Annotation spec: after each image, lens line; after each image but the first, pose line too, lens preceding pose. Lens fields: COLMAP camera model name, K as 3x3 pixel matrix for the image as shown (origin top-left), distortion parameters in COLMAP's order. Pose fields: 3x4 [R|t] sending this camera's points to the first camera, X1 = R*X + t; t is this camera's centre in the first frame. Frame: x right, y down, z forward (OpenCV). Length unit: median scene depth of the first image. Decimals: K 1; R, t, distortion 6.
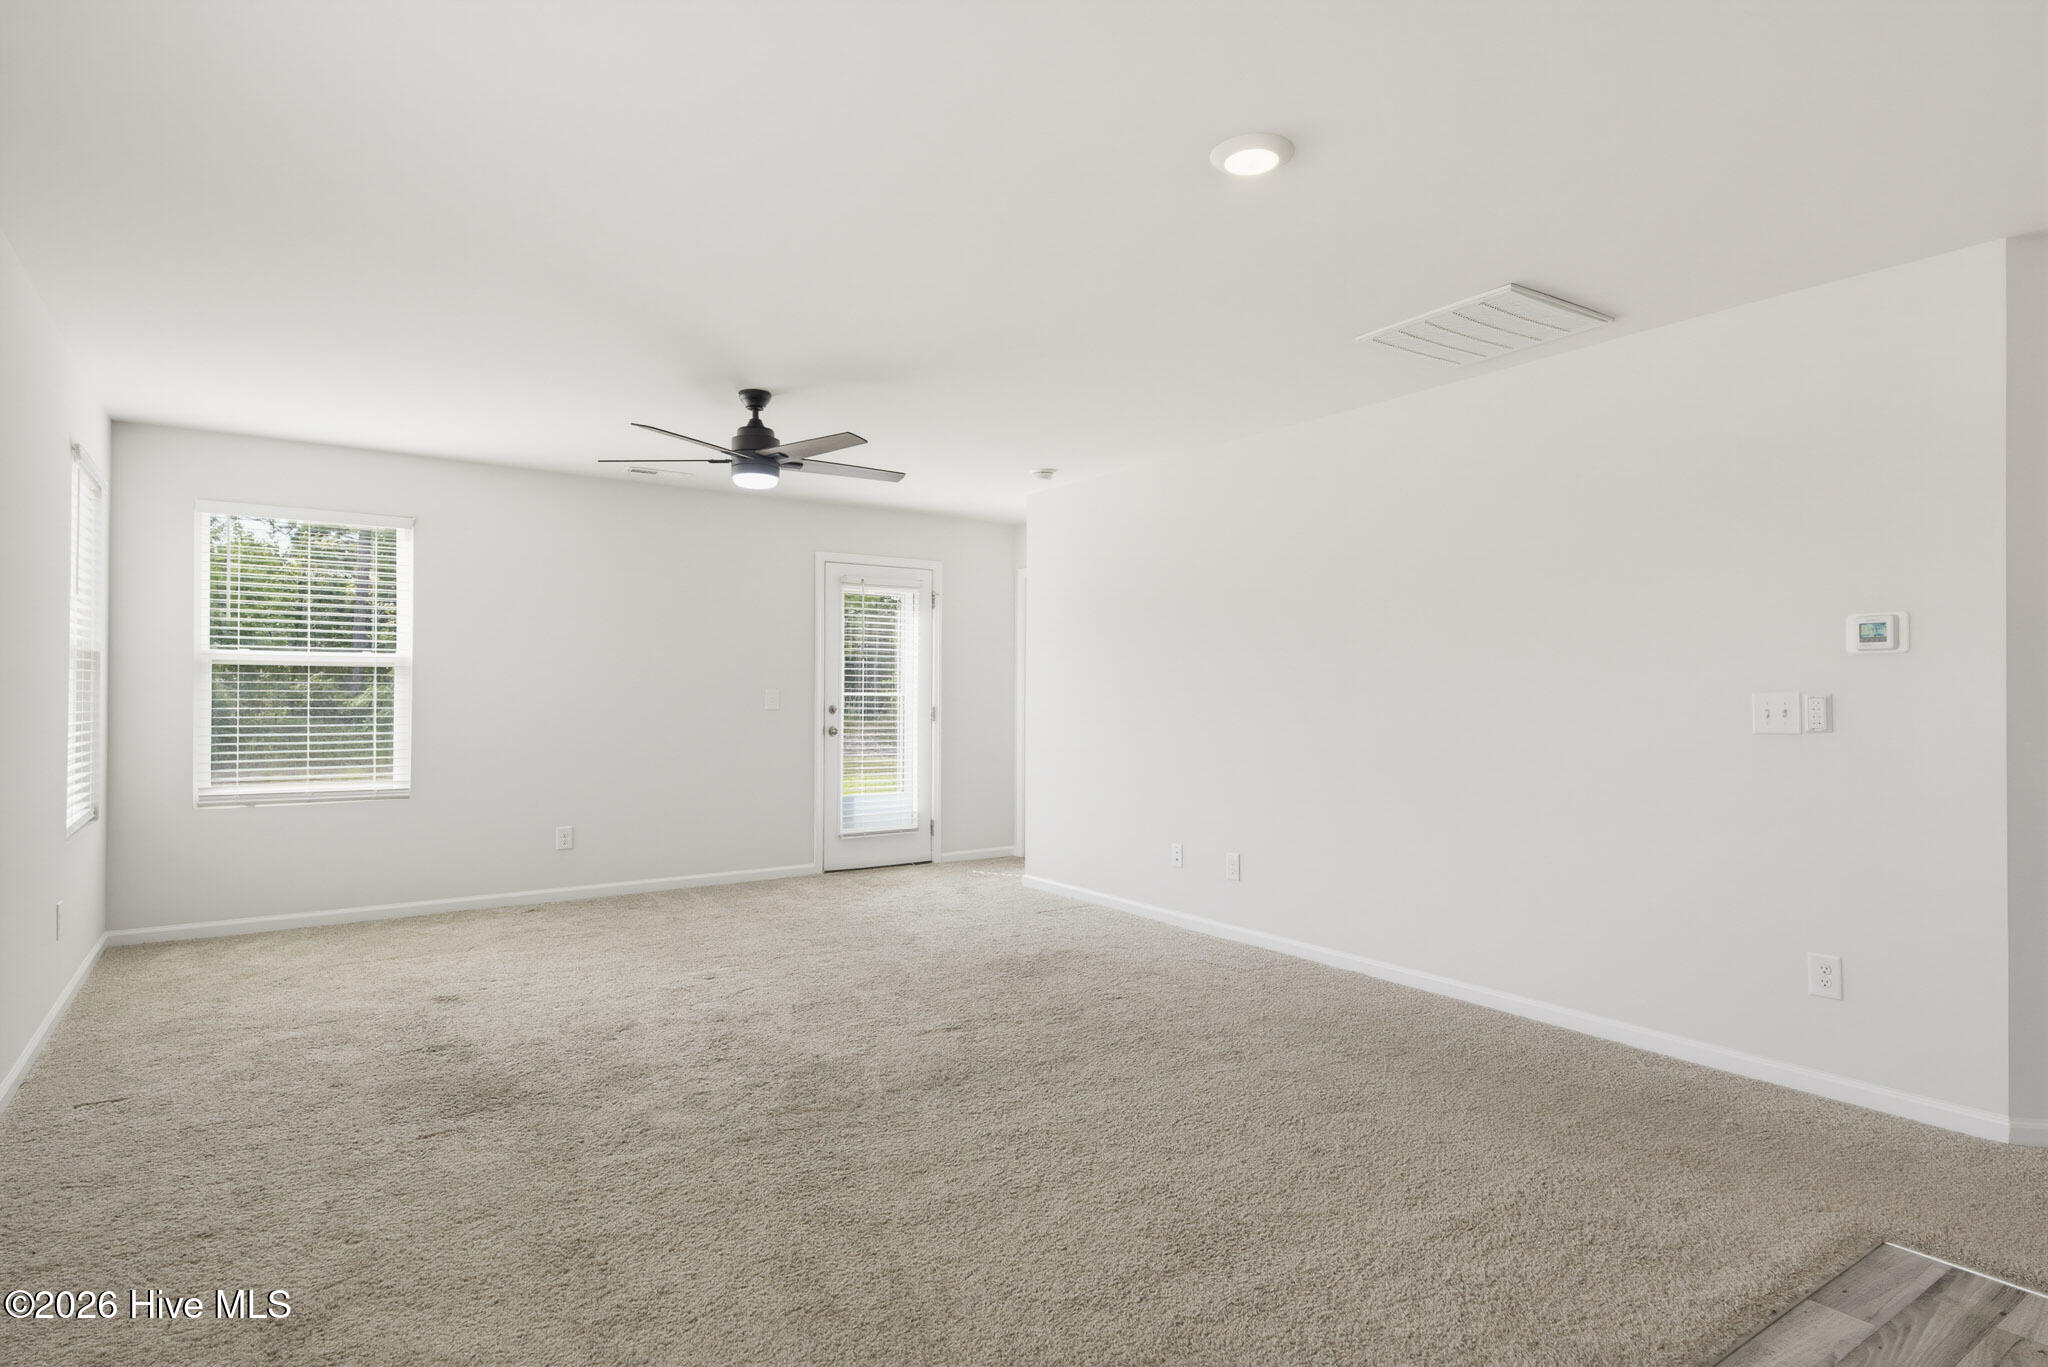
lens RADIAL K [[1089.2, 0, 1024.0], [0, 1089.2, 683.5], [0, 0, 1]] dist [0.033827, -0.000828]
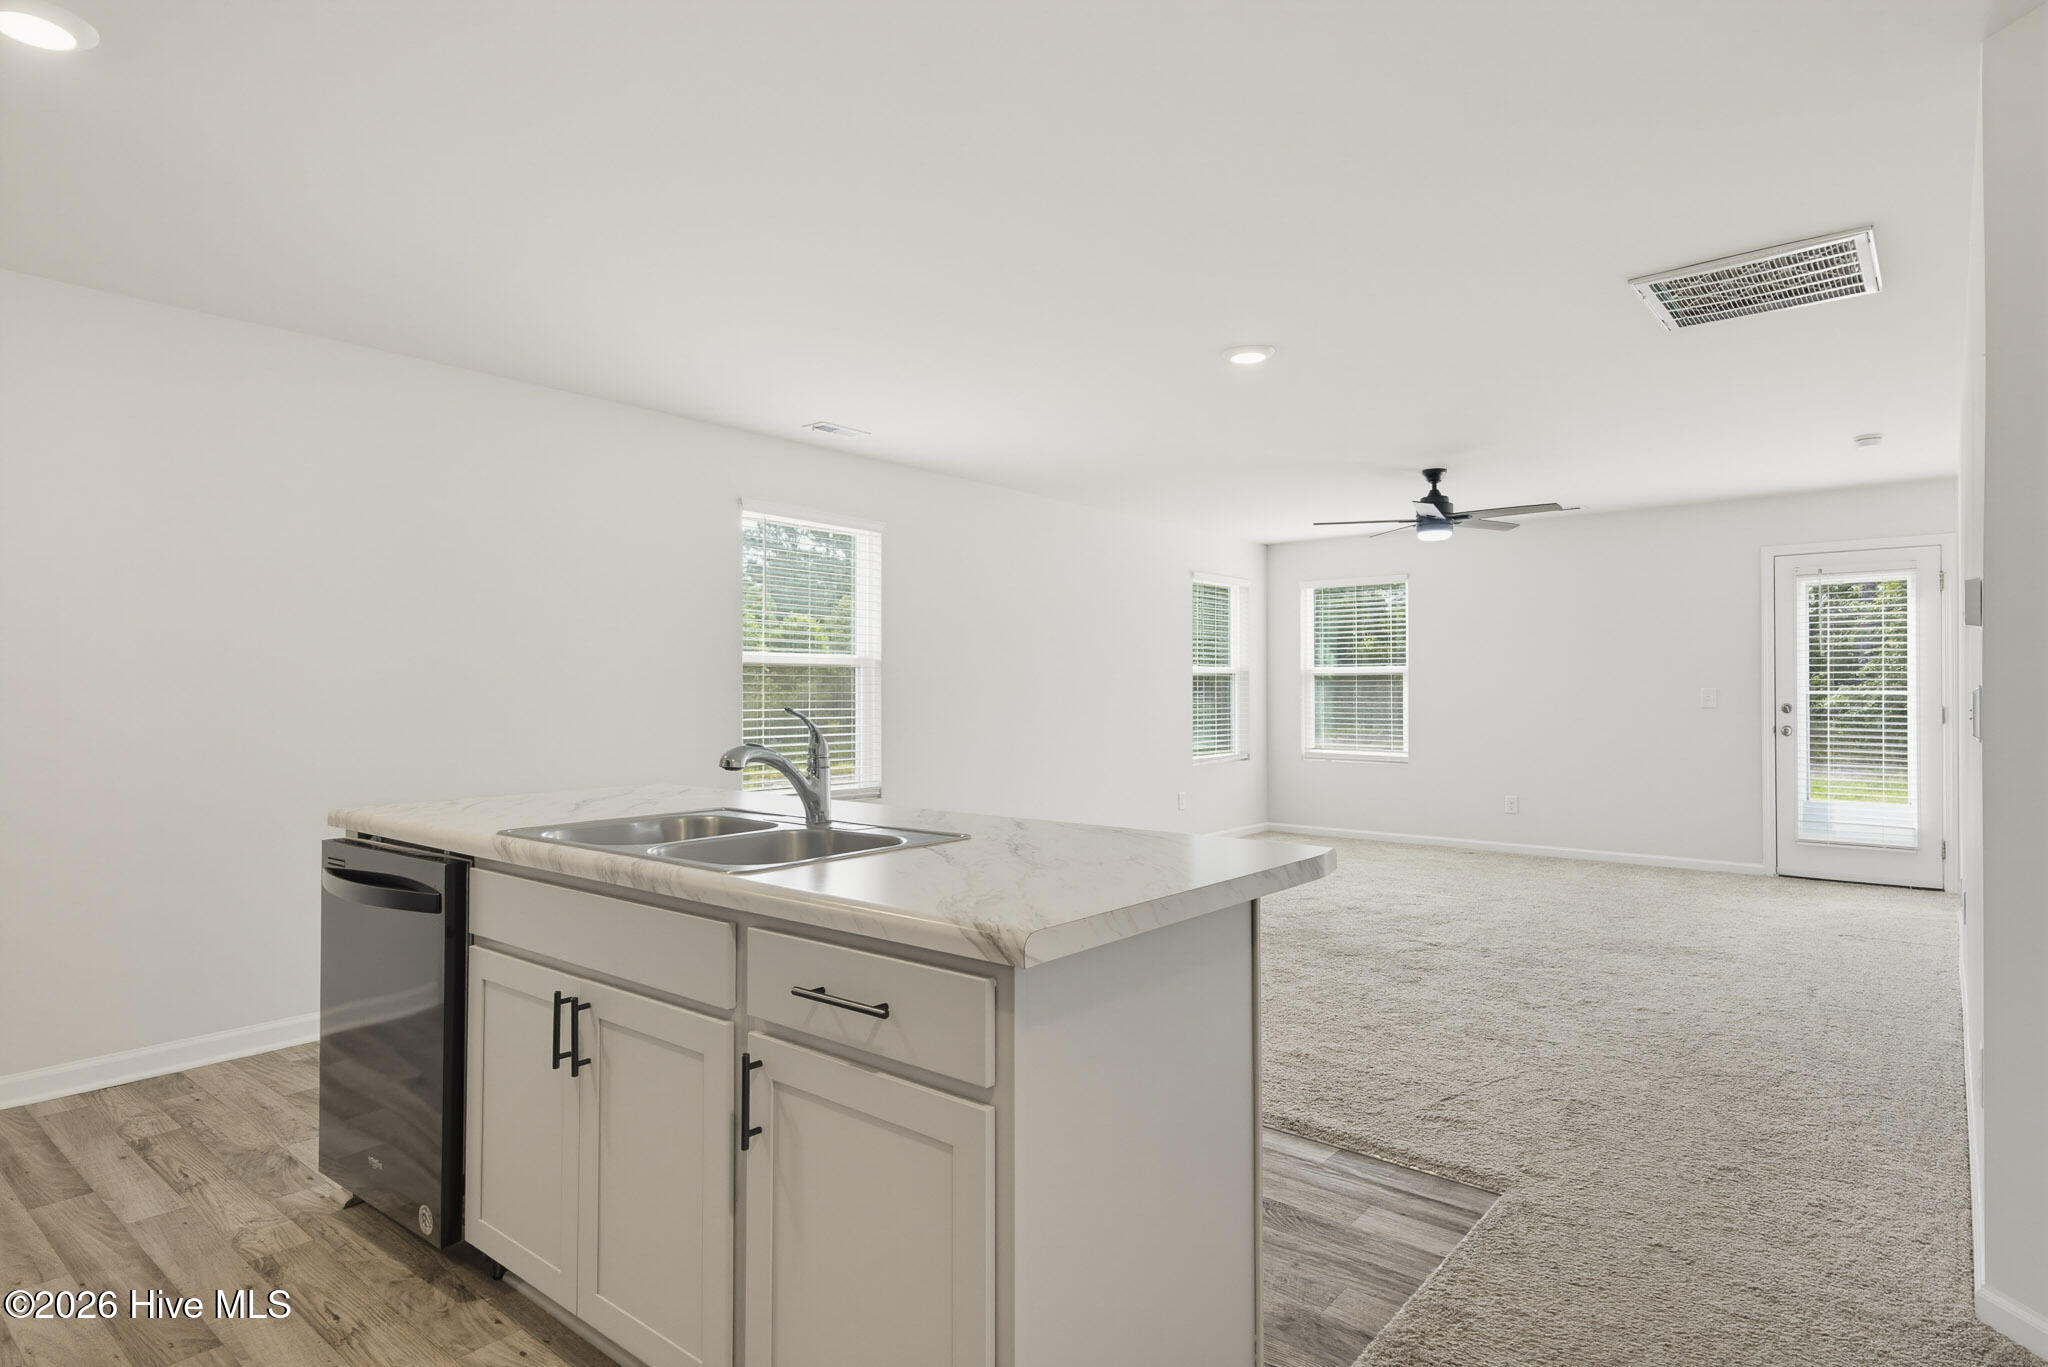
lens RADIAL K [[1089.2, 0, 1024.0], [0, 1089.2, 683.5], [0, 0, 1]] dist [0.033827, -0.000828]
pose [[0.274282, -0.010649, -0.961590, 0.721492], [0.010889, 0.999909, -0.007967, 0.002834], [0.961588, -0.008286, 0.274373, 0.107273]]
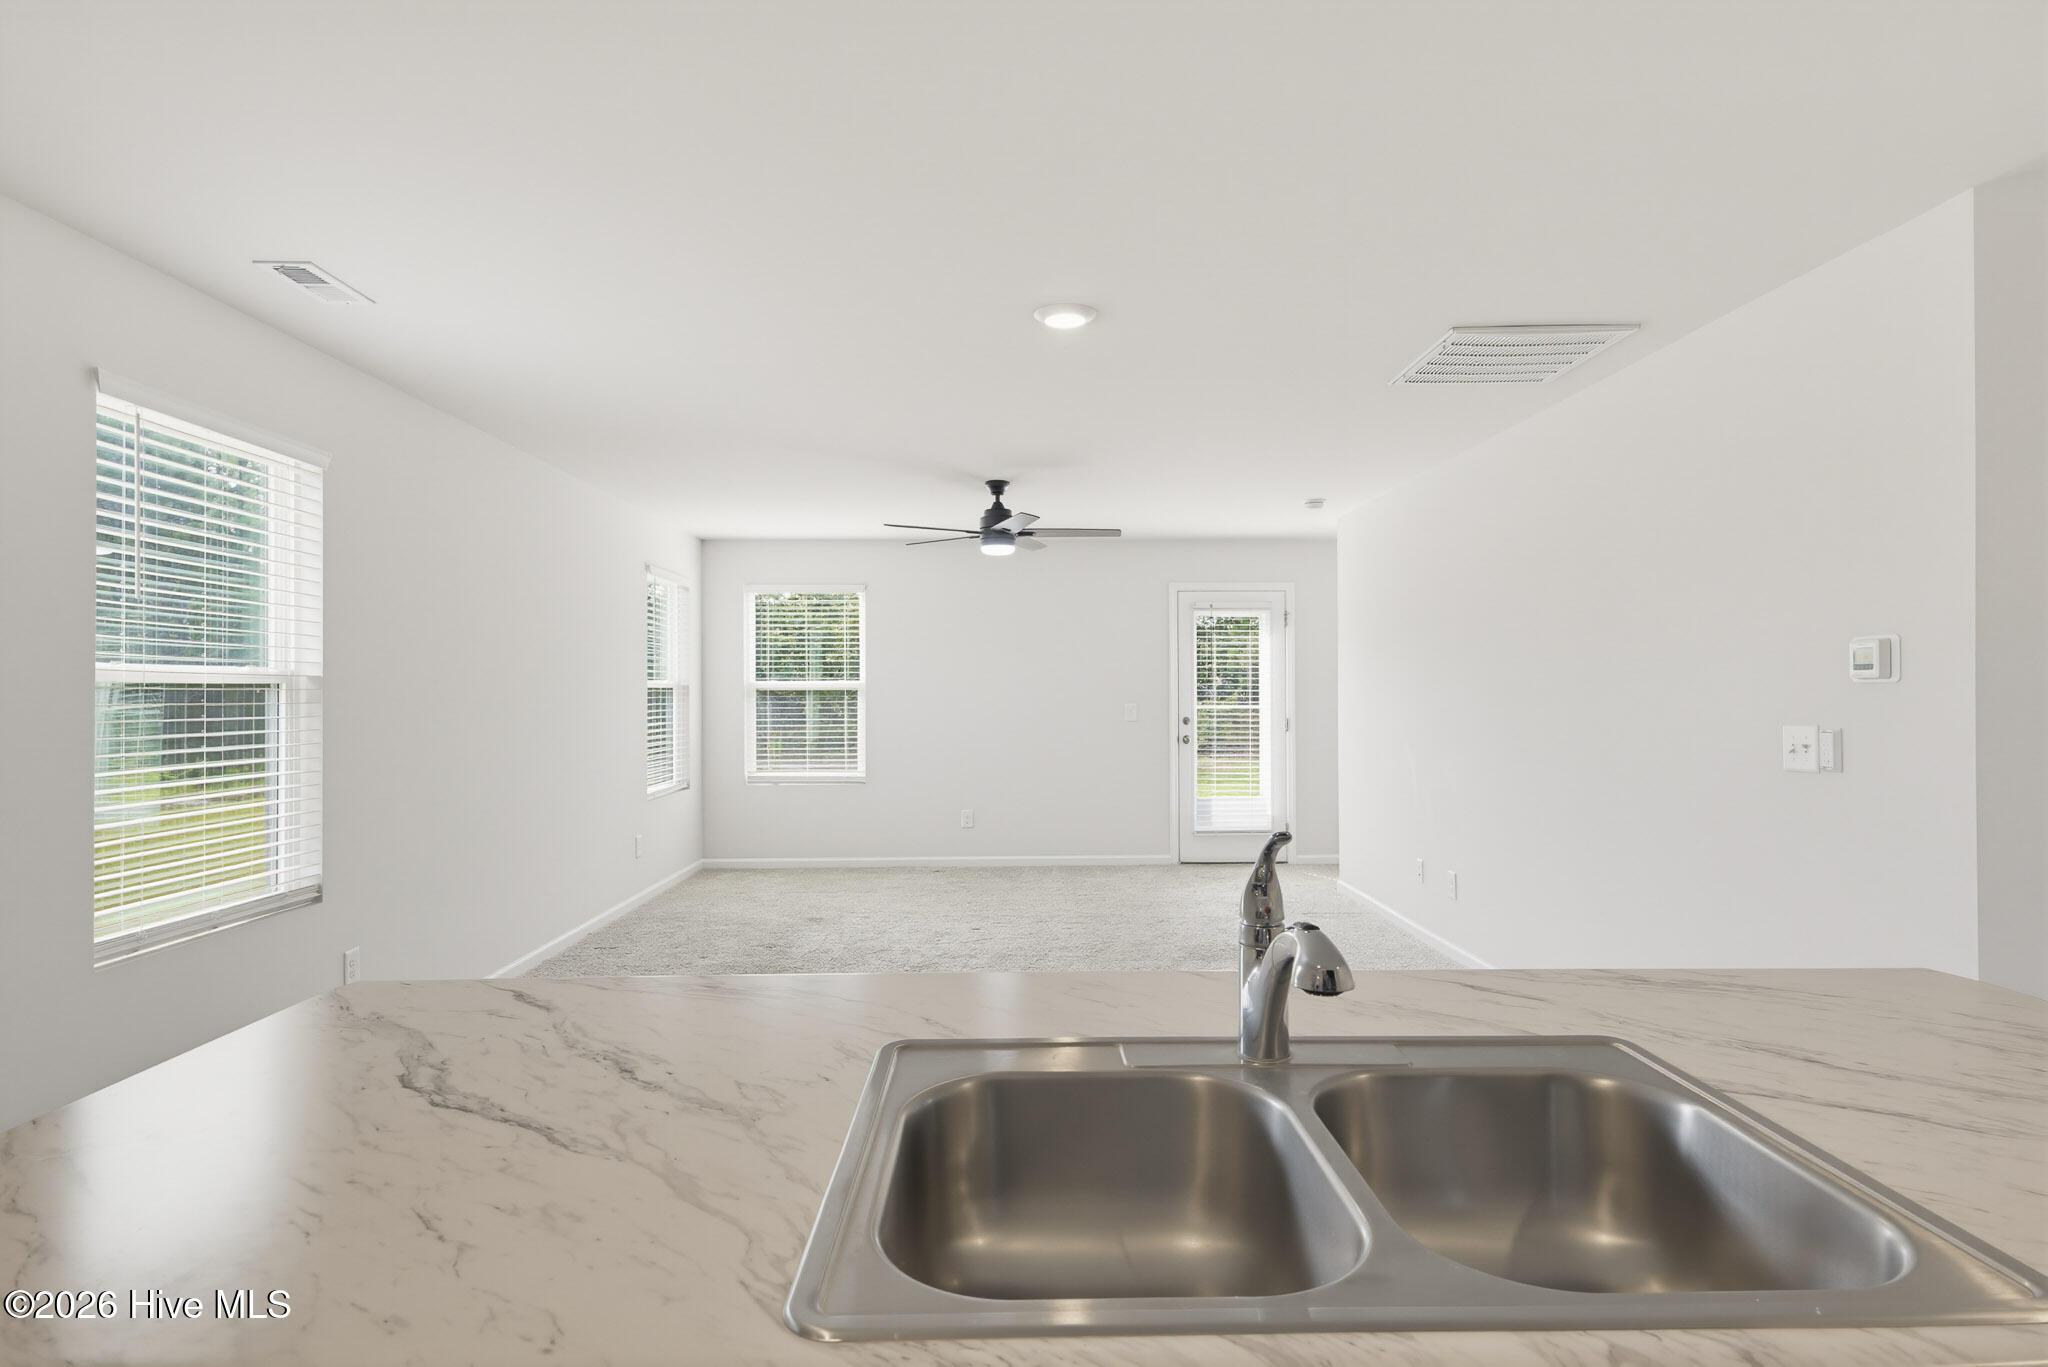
lens RADIAL K [[1089.2, 0, 1024.0], [0, 1089.2, 683.5], [0, 0, 1]] dist [0.033827, -0.000828]
pose [[0.834342, -0.011482, -0.551127, 0.385832], [0.012580, 0.999919, -0.001787, -0.018696], [0.551103, -0.005442, 0.834419, -0.049603]]
